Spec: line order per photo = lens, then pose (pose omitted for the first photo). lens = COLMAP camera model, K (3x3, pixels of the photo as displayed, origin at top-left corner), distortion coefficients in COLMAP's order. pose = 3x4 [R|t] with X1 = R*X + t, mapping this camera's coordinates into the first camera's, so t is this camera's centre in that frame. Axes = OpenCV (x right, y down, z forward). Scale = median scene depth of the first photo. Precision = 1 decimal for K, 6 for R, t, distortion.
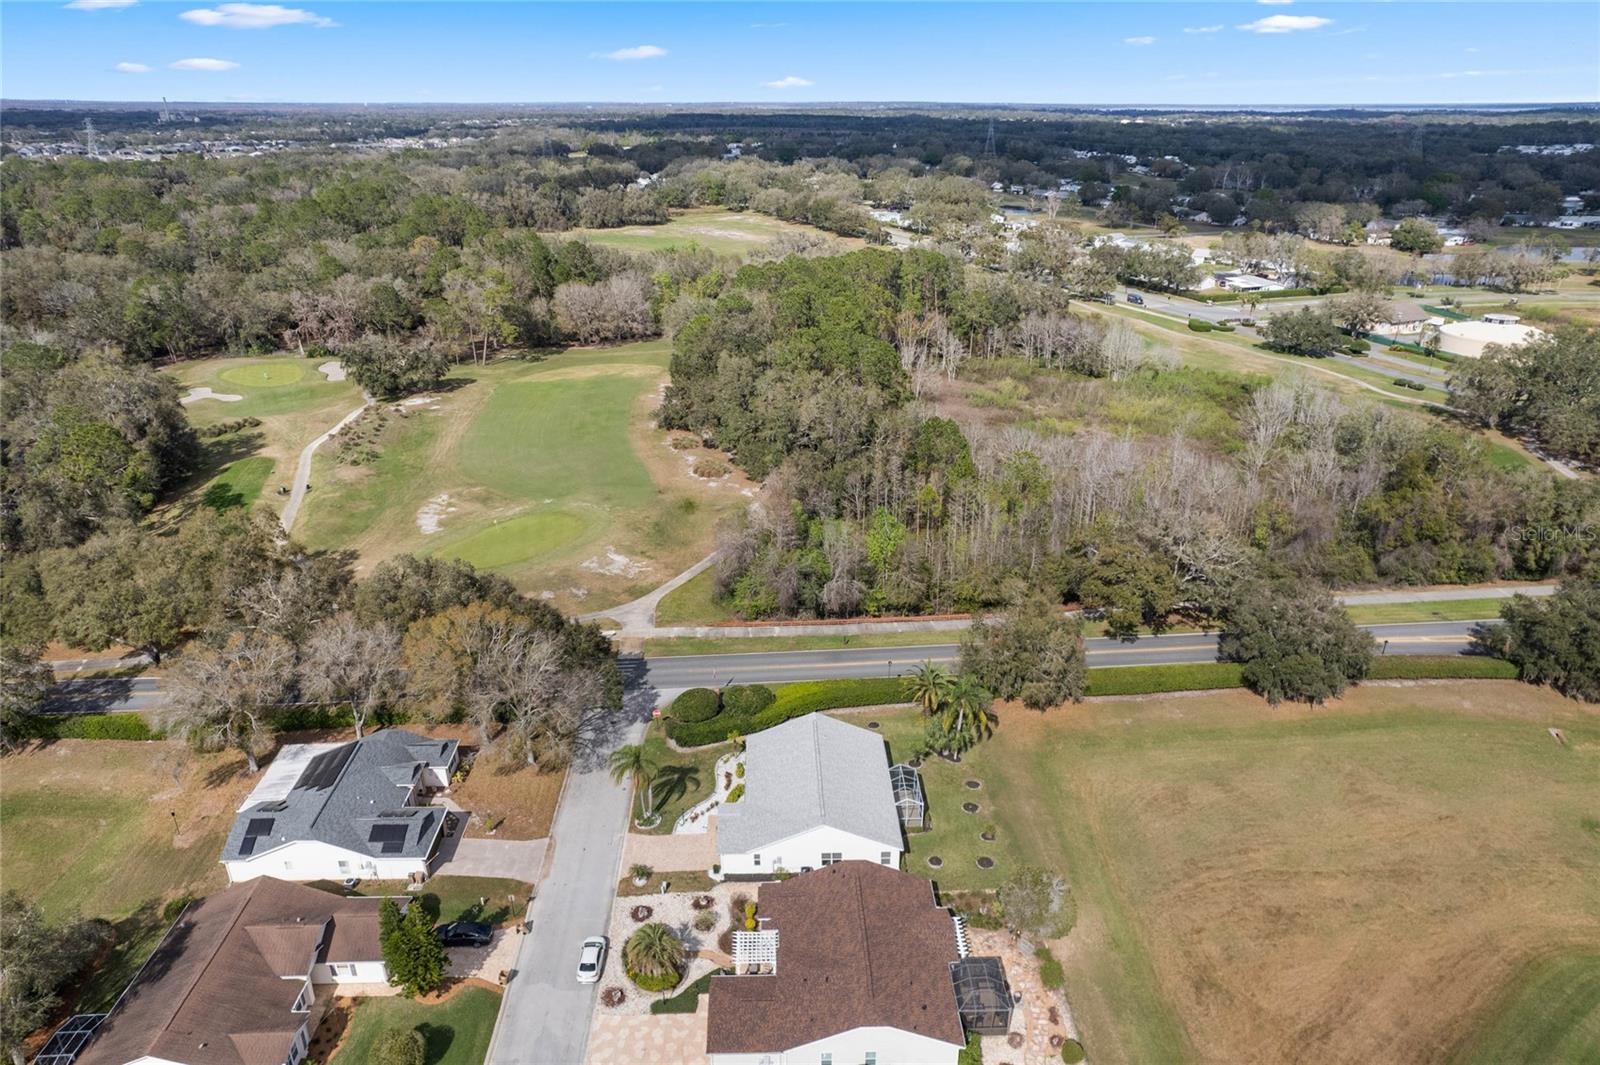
lens RADIAL K [[1033.6, 0, 794.4], [0, 1033.6, 536.1], [0, 0, 1]] dist [-0.010912, 0.002298]
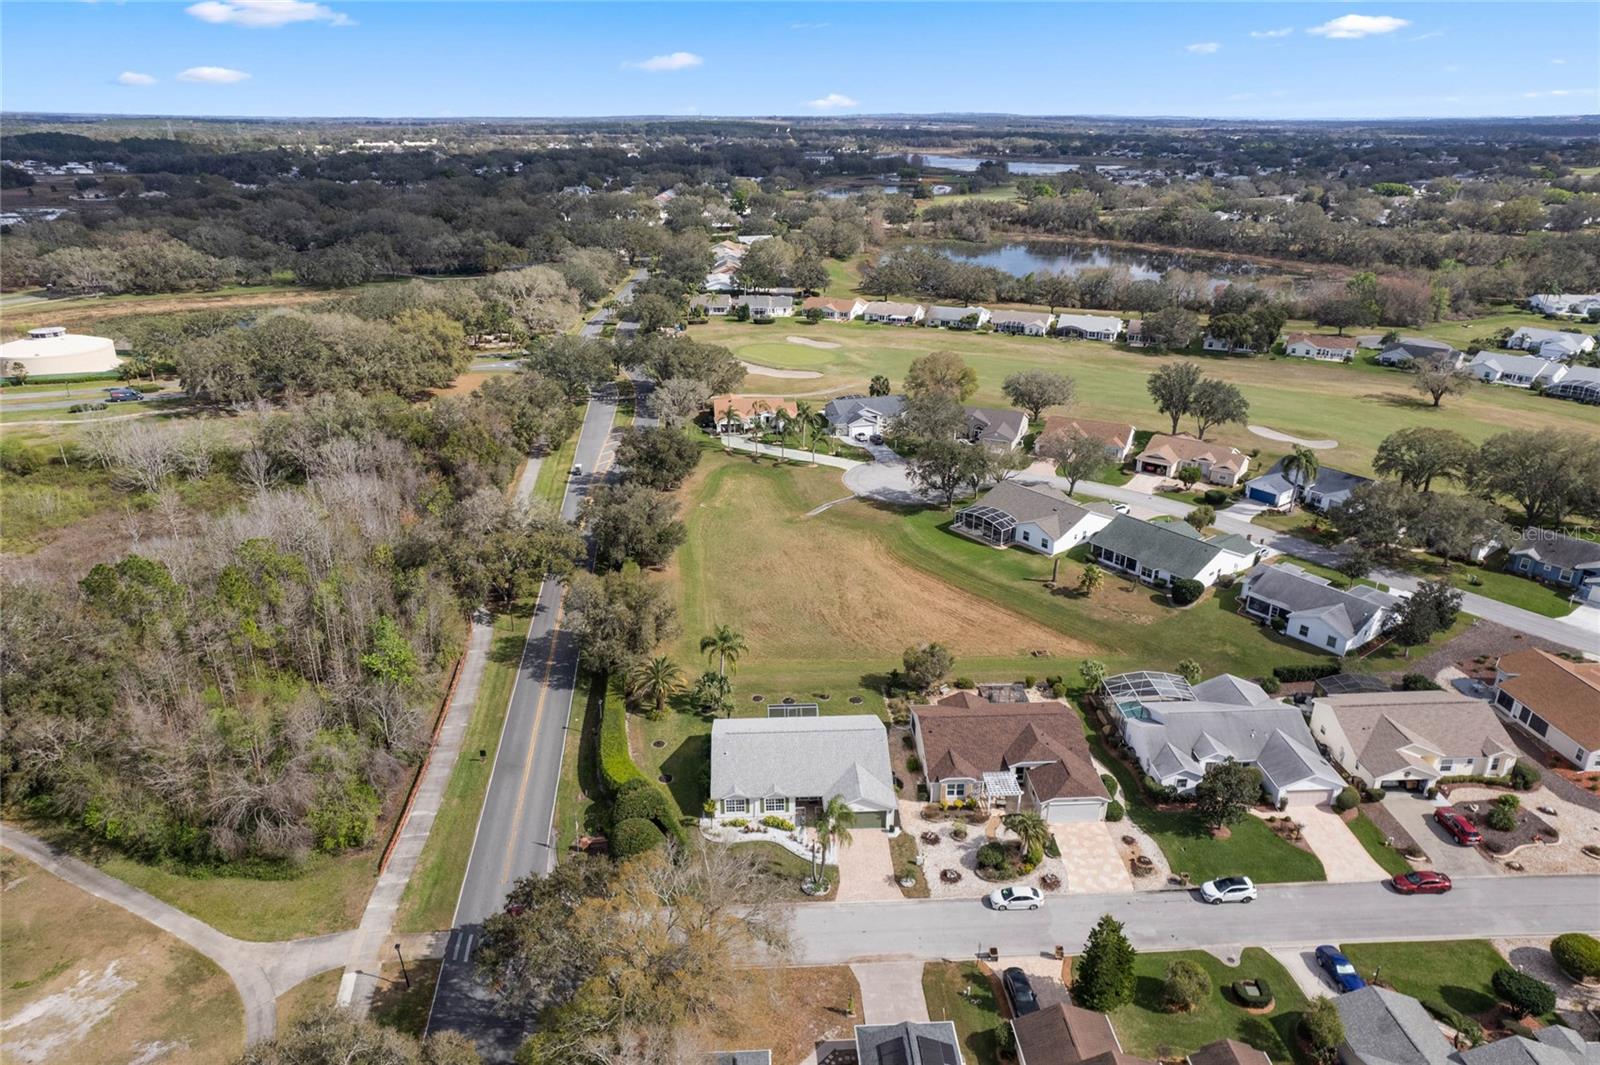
lens RADIAL K [[1033.6, 0, 794.4], [0, 1033.6, 536.1], [0, 0, 1]] dist [-0.010912, 0.002298]
pose [[-0.020793, -0.385737, 0.922375, -0.890079], [0.391551, 0.845737, 0.362514, -0.344171], [-0.919922, 0.368694, 0.133450, 0.781460]]
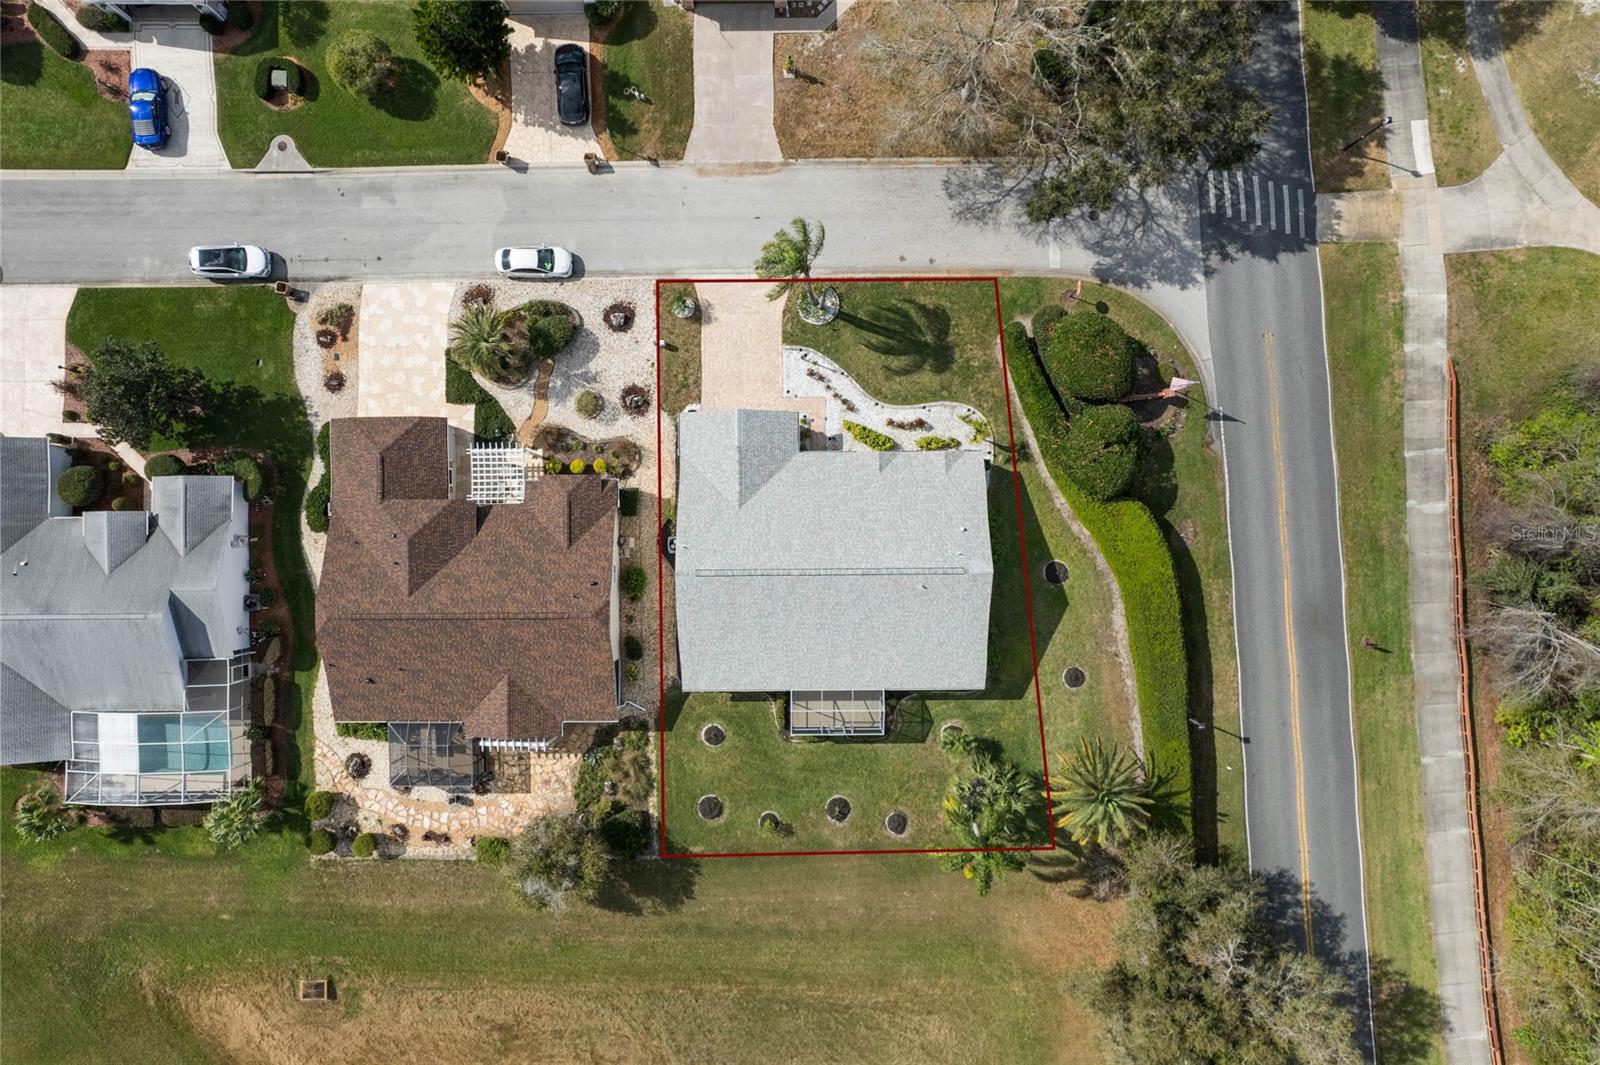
lens RADIAL K [[1064.8, 0, 832.6], [0, 1064.8, 526.0], [0, 0, 1]] dist [-0.070195, 0.068028]
pose [[-0.020678, 0.999783, -0.002365, -0.001894], [-0.396438, -0.006028, 0.918042, -0.340787], [0.917828, 0.019920, 0.396477, 0.753594]]
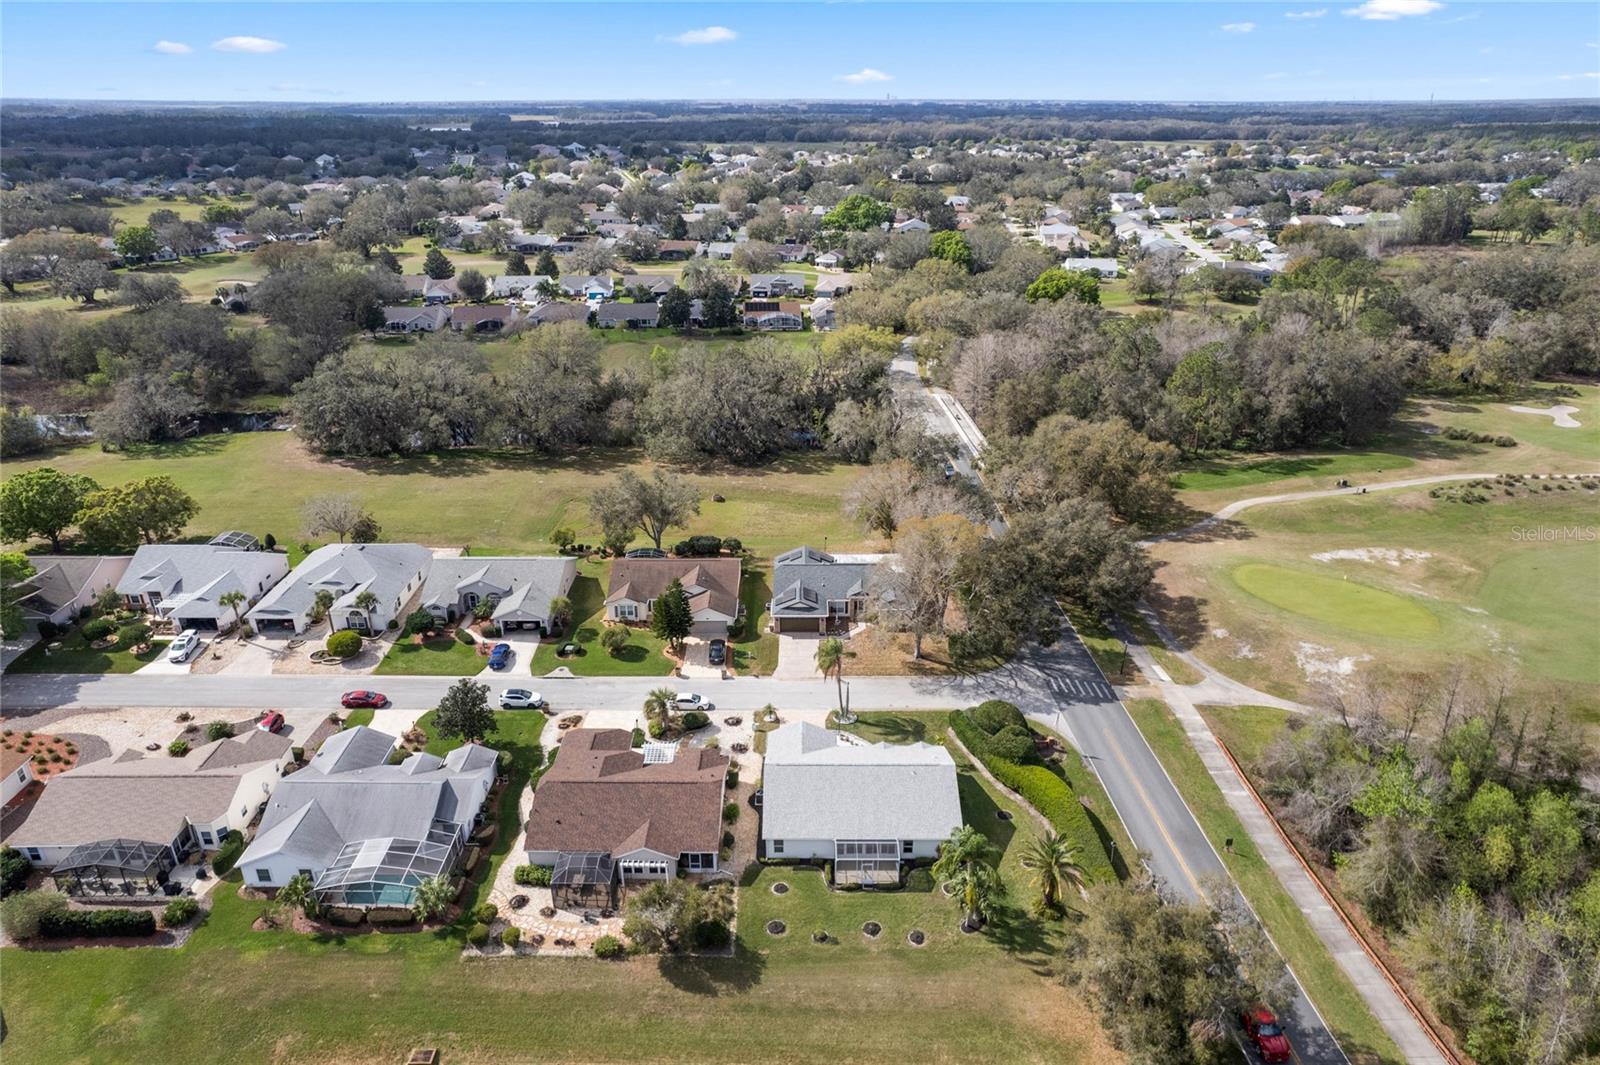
lens RADIAL K [[1039.7, 0, 808.8], [0, 1039.7, 531.9], [0, 0, 1]] dist [0.002493, 0.001603]
pose [[-0.023091, 0.393058, -0.919224, 0.850197], [-0.396007, 0.840662, 0.369412, -0.314023], [0.917957, 0.372549, 0.136242, 0.732686]]
